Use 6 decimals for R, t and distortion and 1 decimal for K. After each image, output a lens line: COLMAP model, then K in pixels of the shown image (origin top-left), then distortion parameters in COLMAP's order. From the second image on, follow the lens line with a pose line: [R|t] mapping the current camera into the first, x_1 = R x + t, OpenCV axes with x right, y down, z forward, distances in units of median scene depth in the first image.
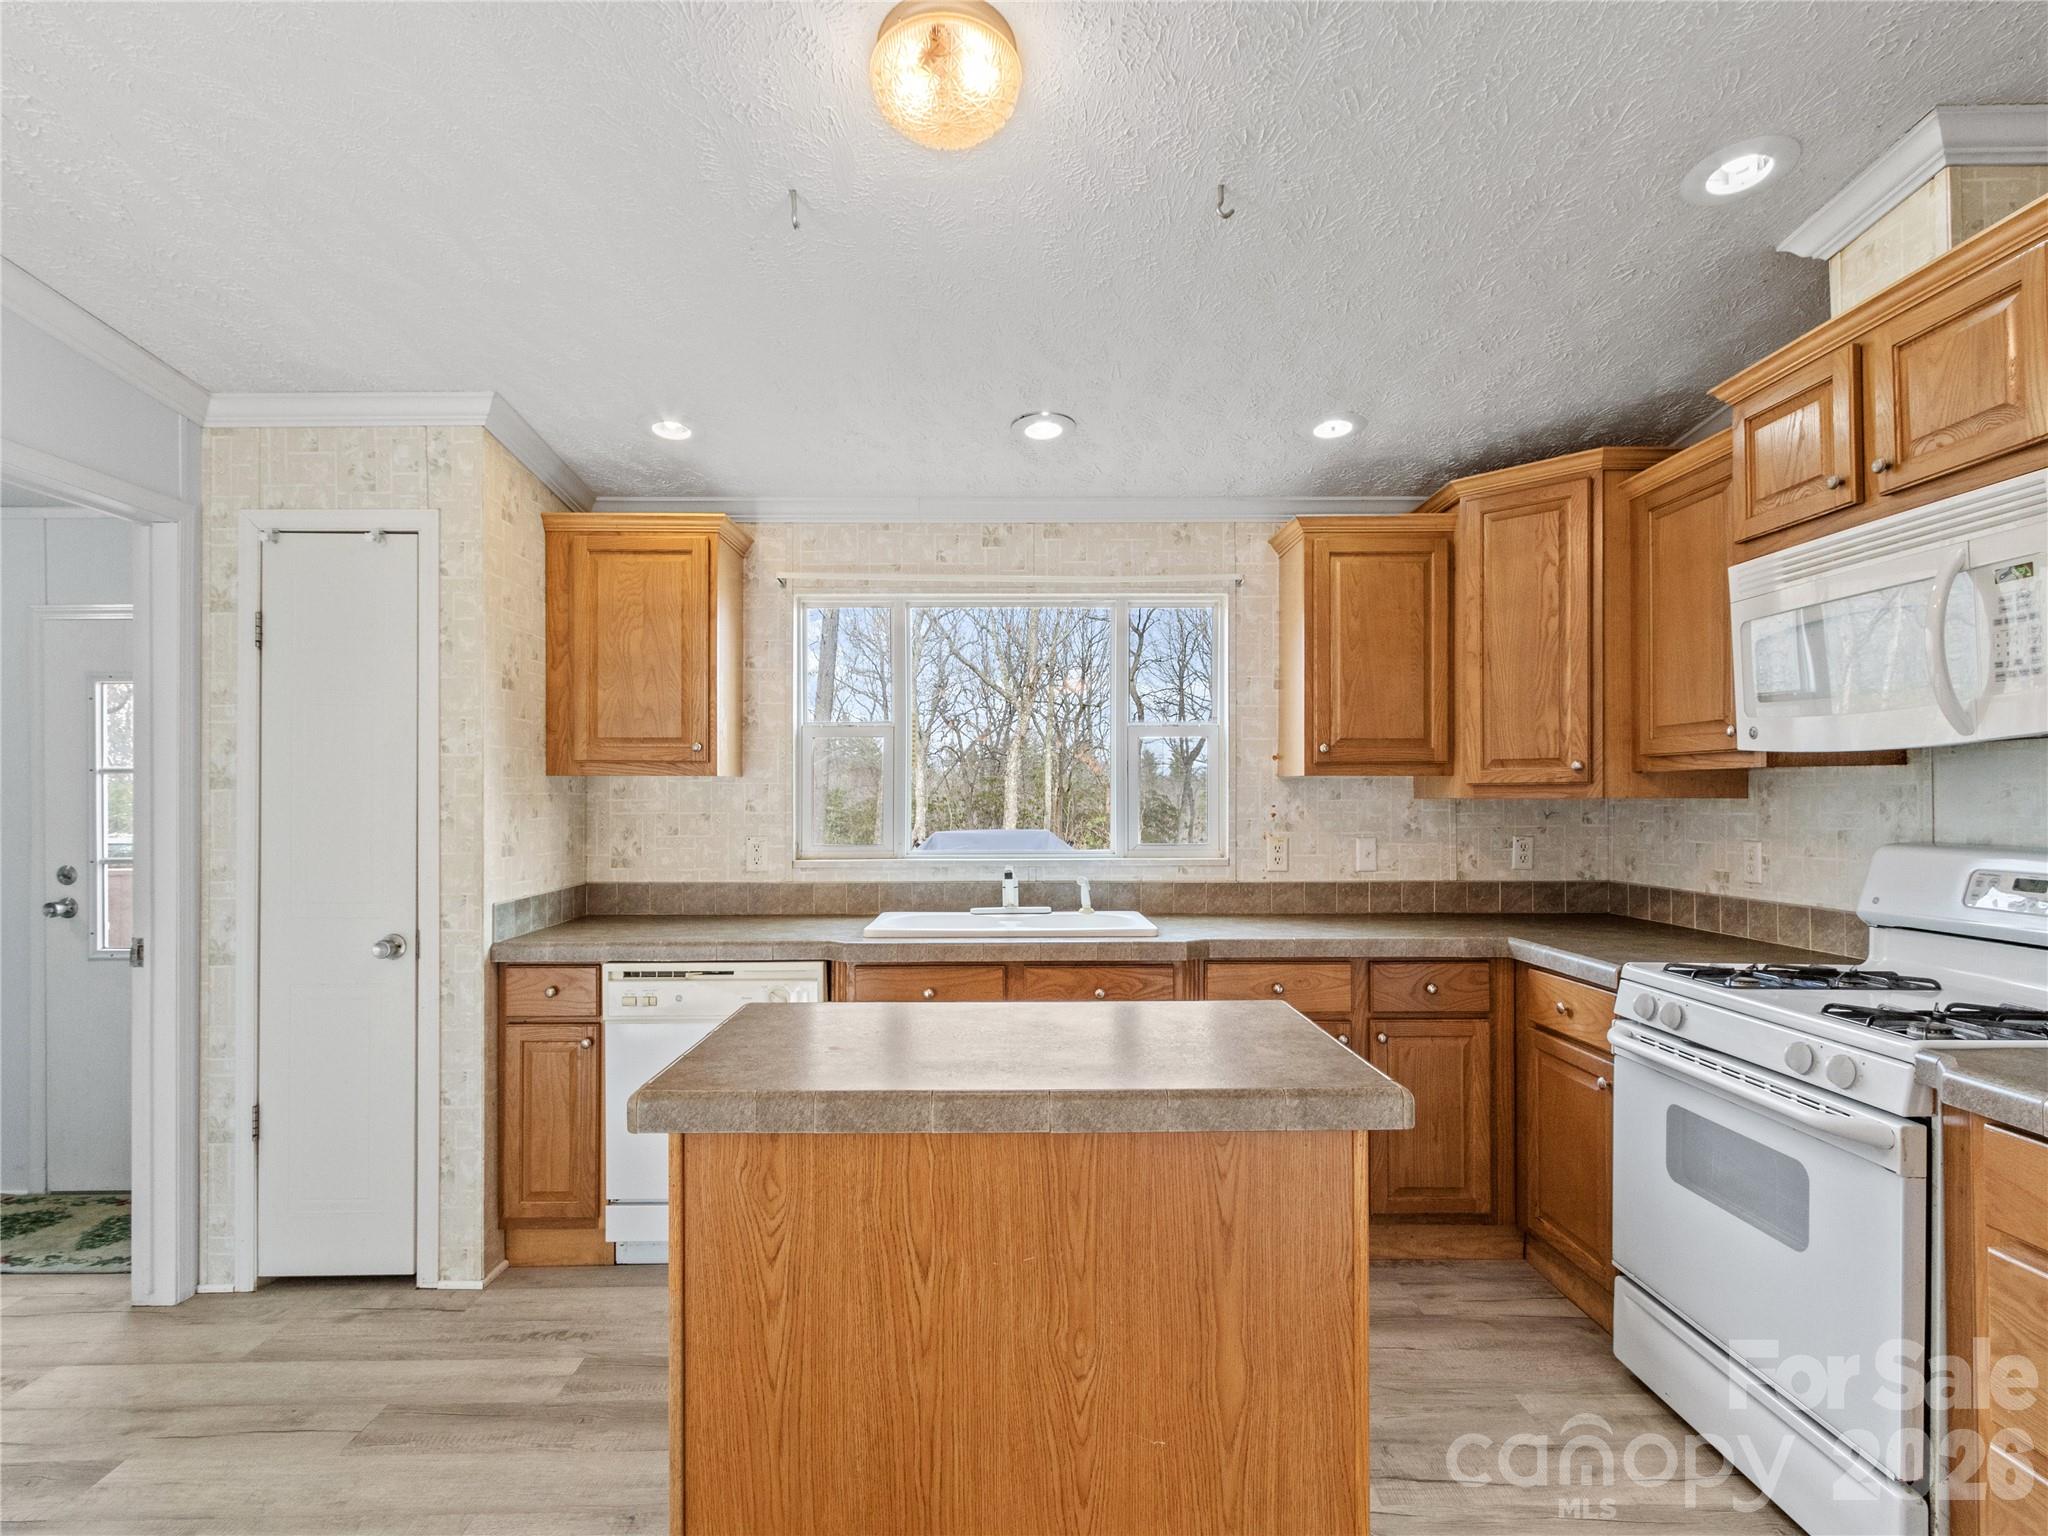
lens RADIAL K [[1055.2, 0, 1007.1], [0, 1055.2, 796.0], [0, 0, 1]] dist [0.004158, -0.002254]
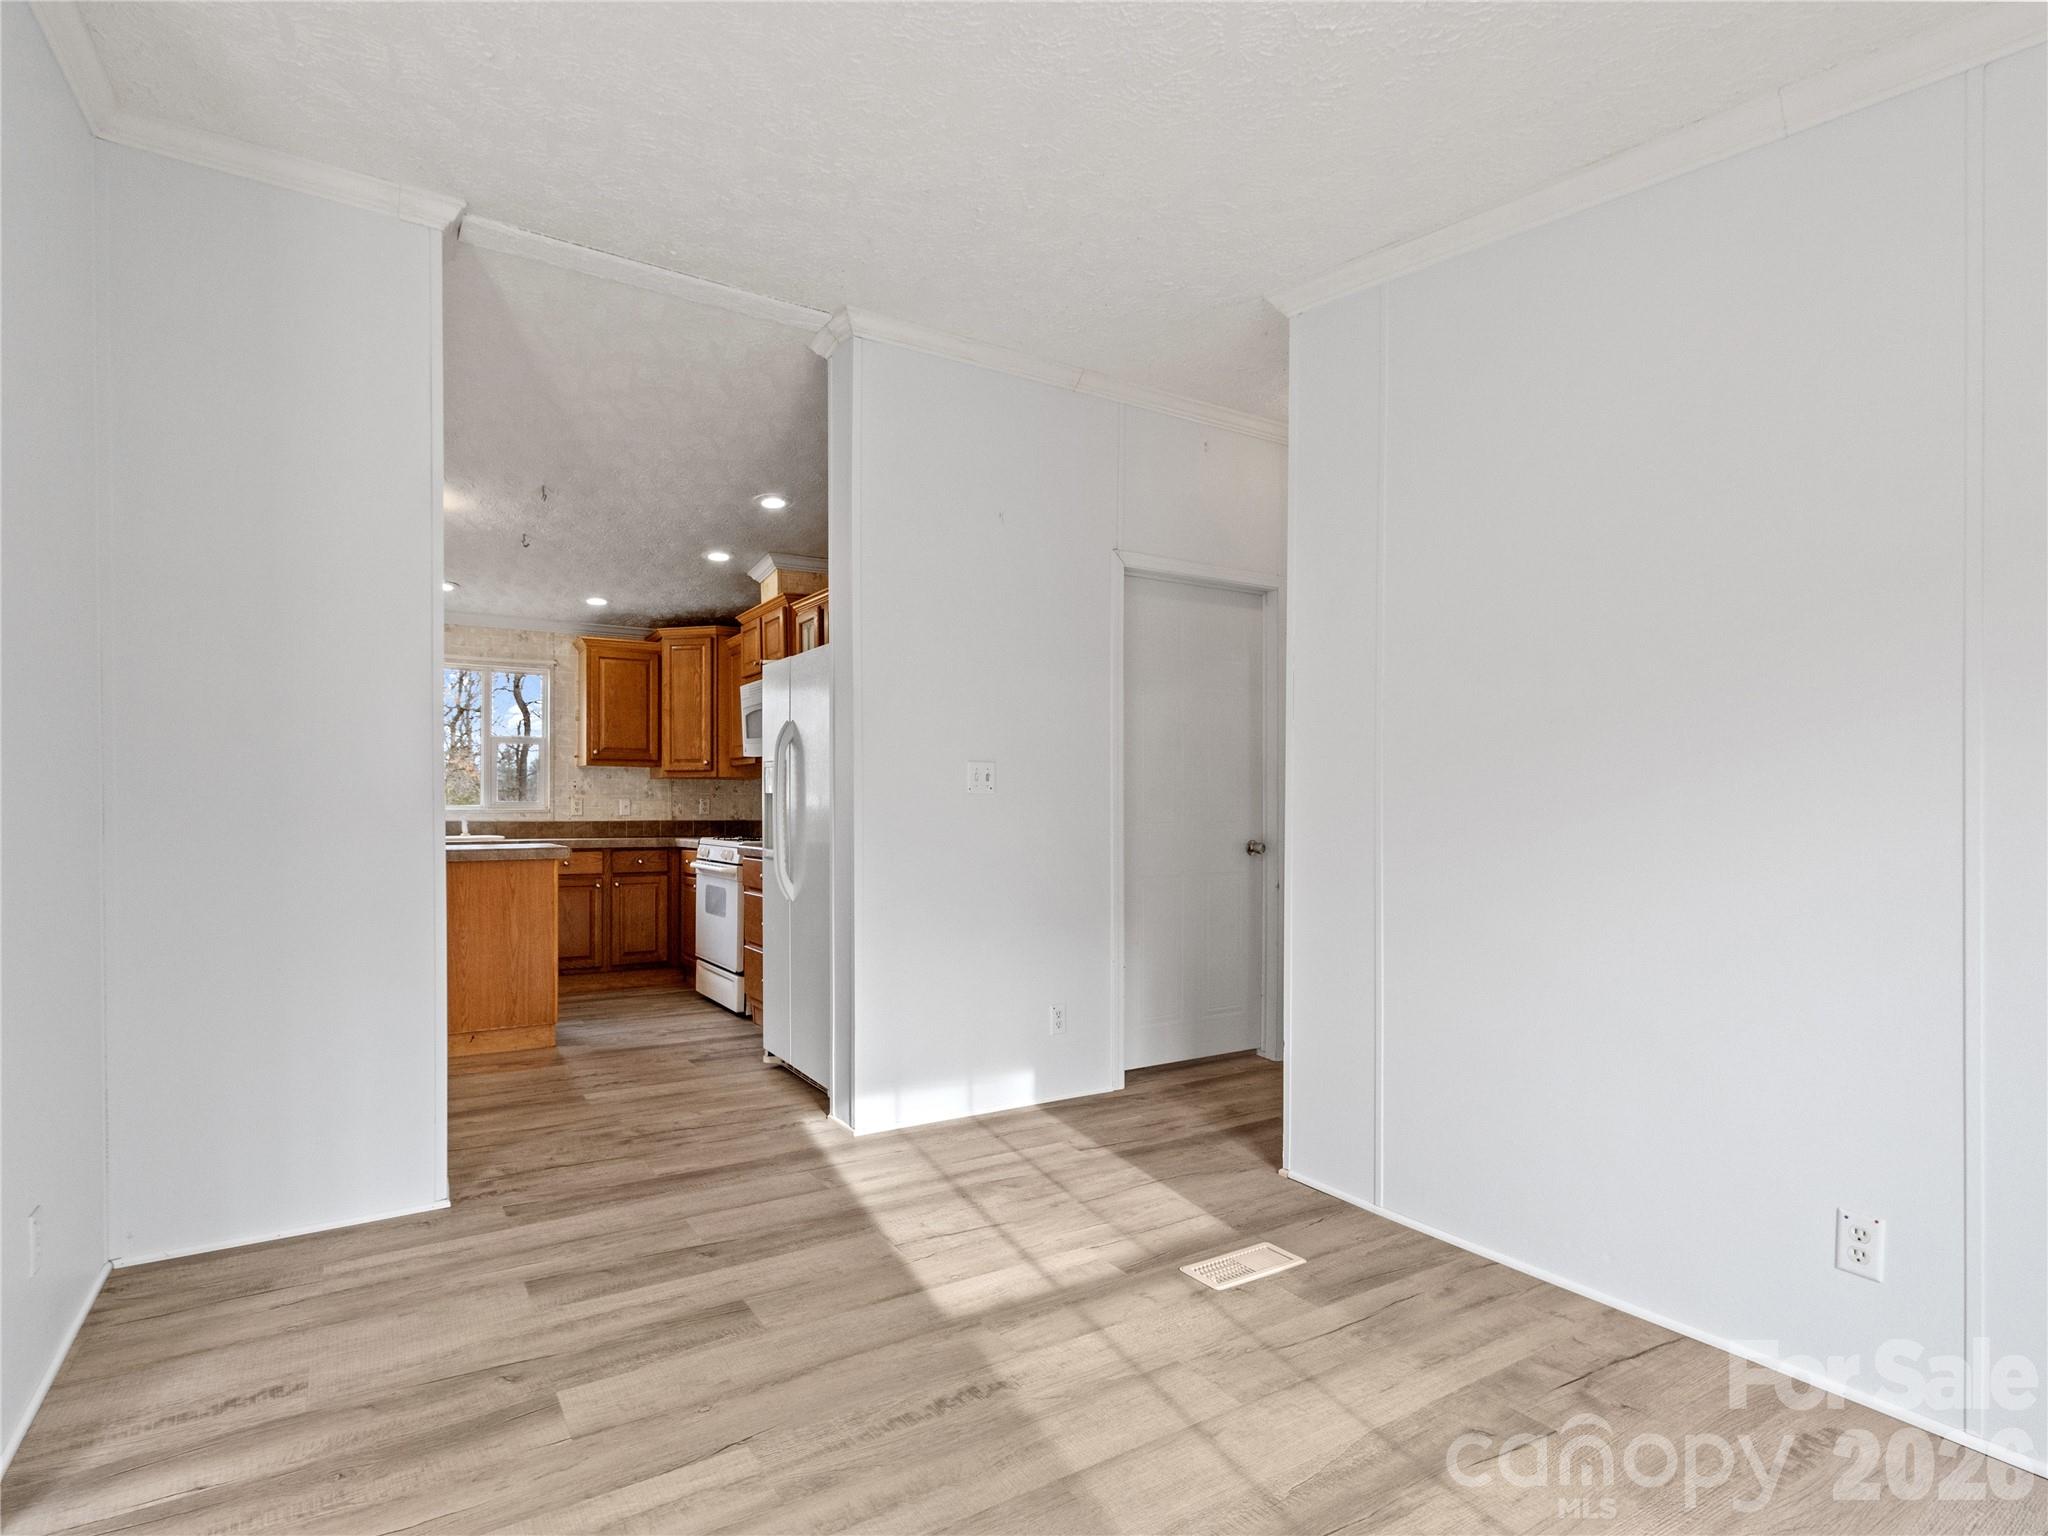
lens RADIAL K [[1055.2, 0, 1011.4], [0, 1055.2, 811.8], [0, 0, 1]] dist [0.004158, -0.002254]
pose [[0.851153, 0.001436, 0.524915, -0.096660], [-0.002346, 0.999997, 0.001068, 0.072424], [-0.524912, -0.002141, 0.851154, -1.264196]]
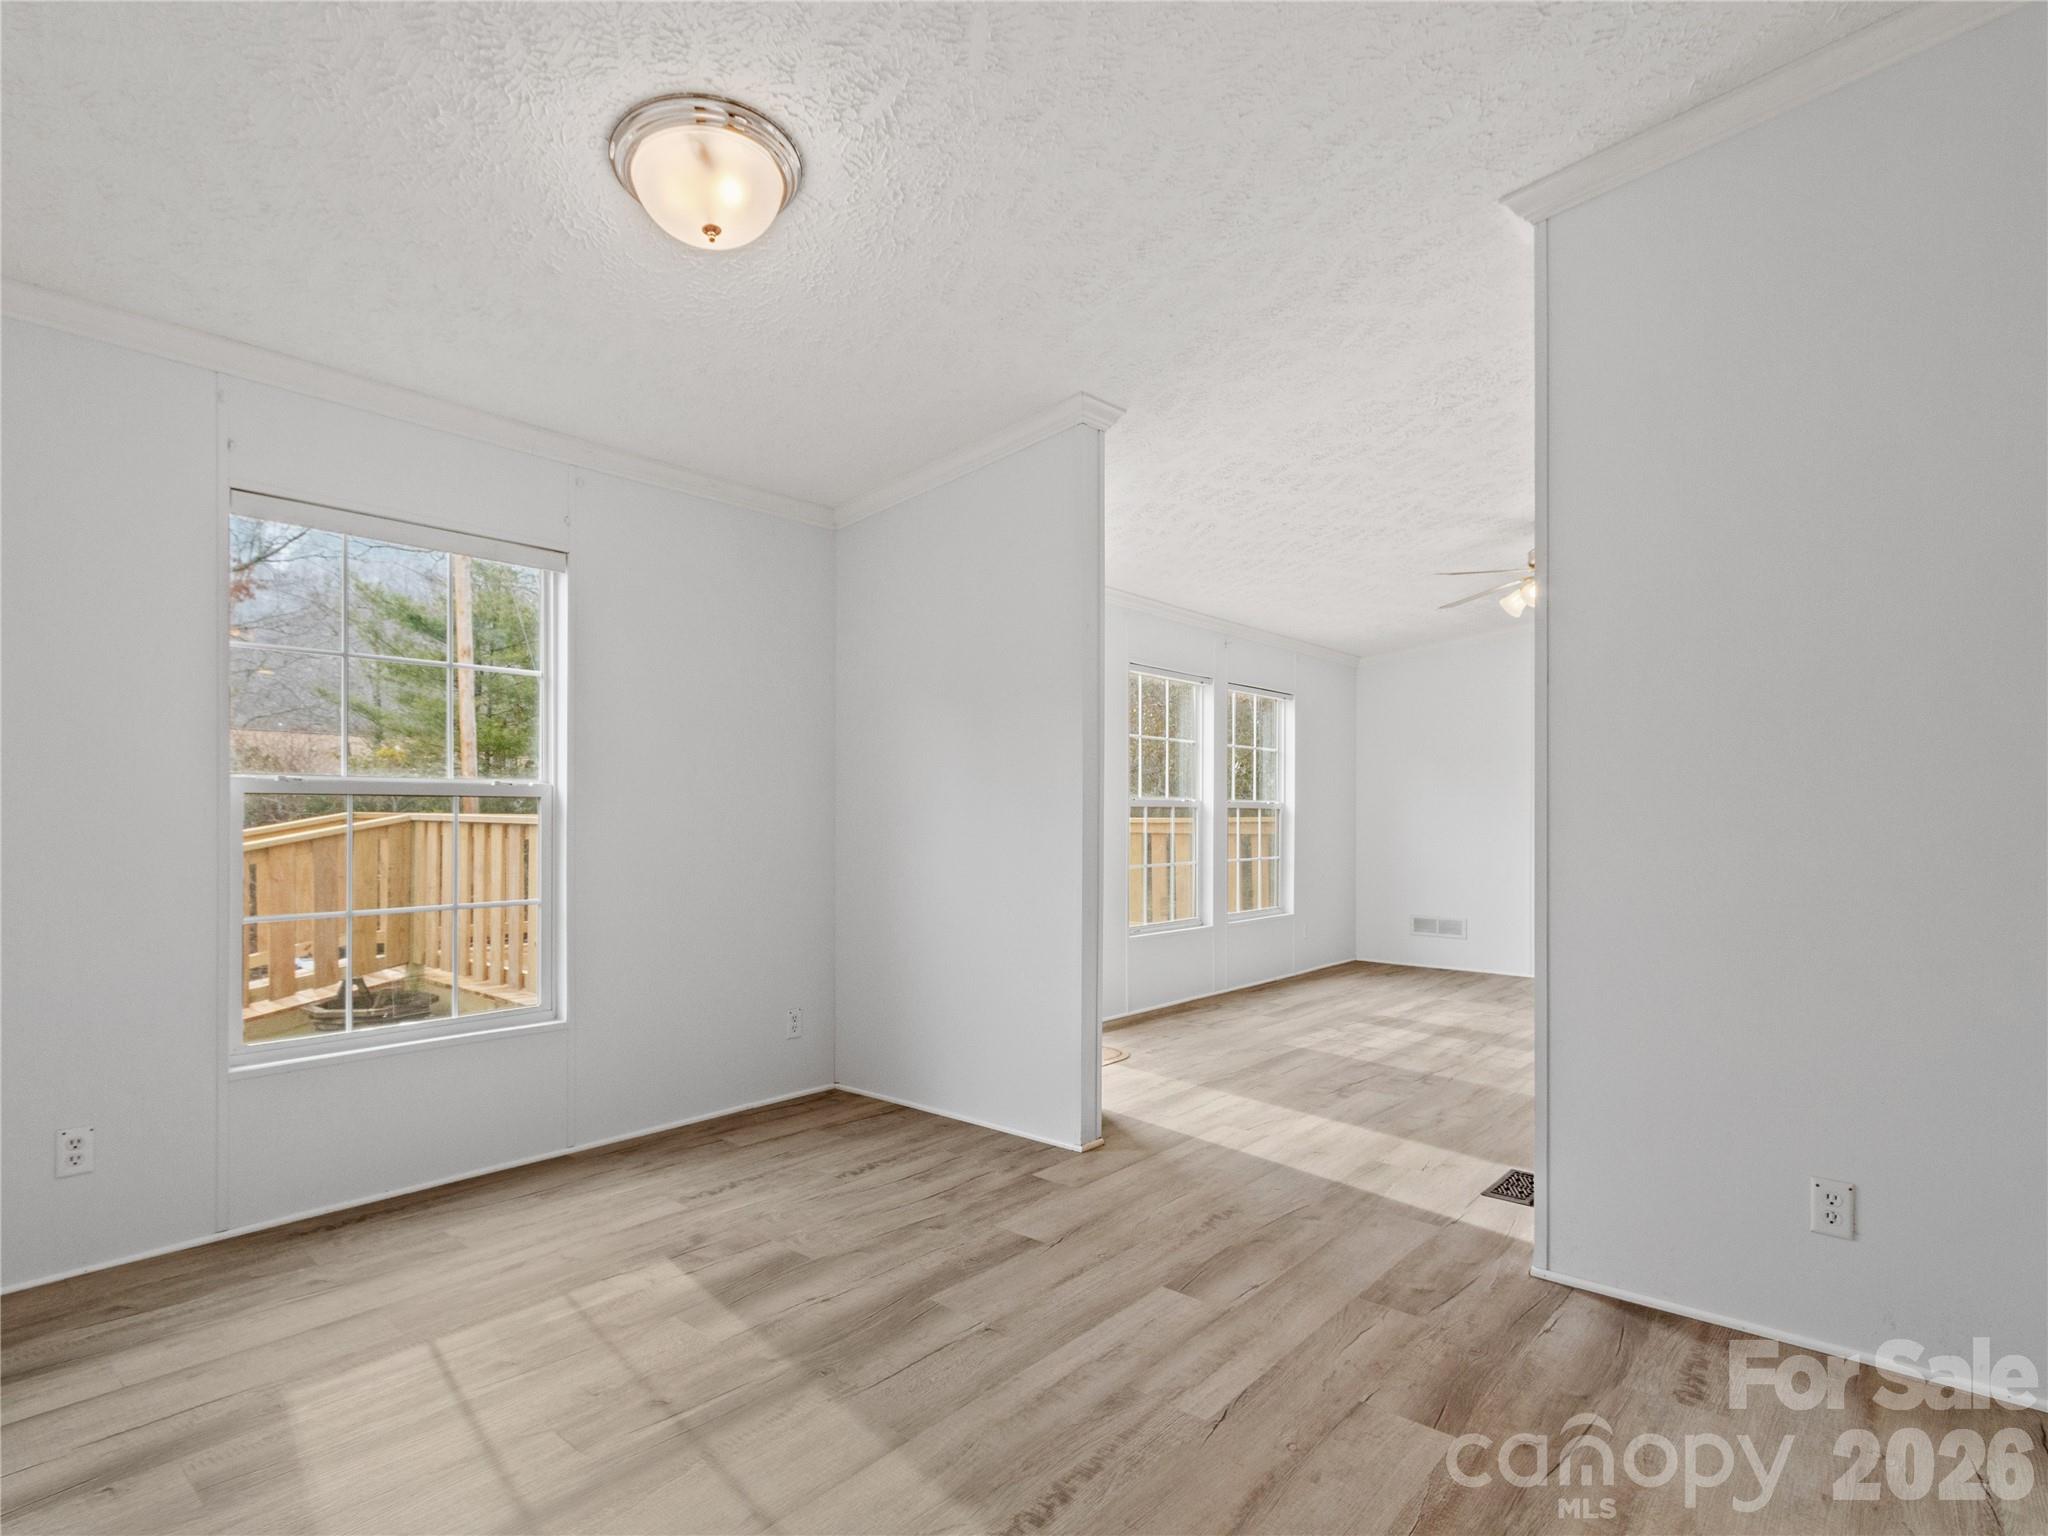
lens RADIAL K [[1055.2, 0, 979.1], [0, 1055.2, 807.3], [0, 0, 1]] dist [0.004158, -0.002254]
pose [[-0.682102, -0.003977, -0.731246, 0.672821], [-0.006262, 0.999980, 0.000402, 0.068416], [0.731230, 0.004853, -0.682114, -0.314273]]
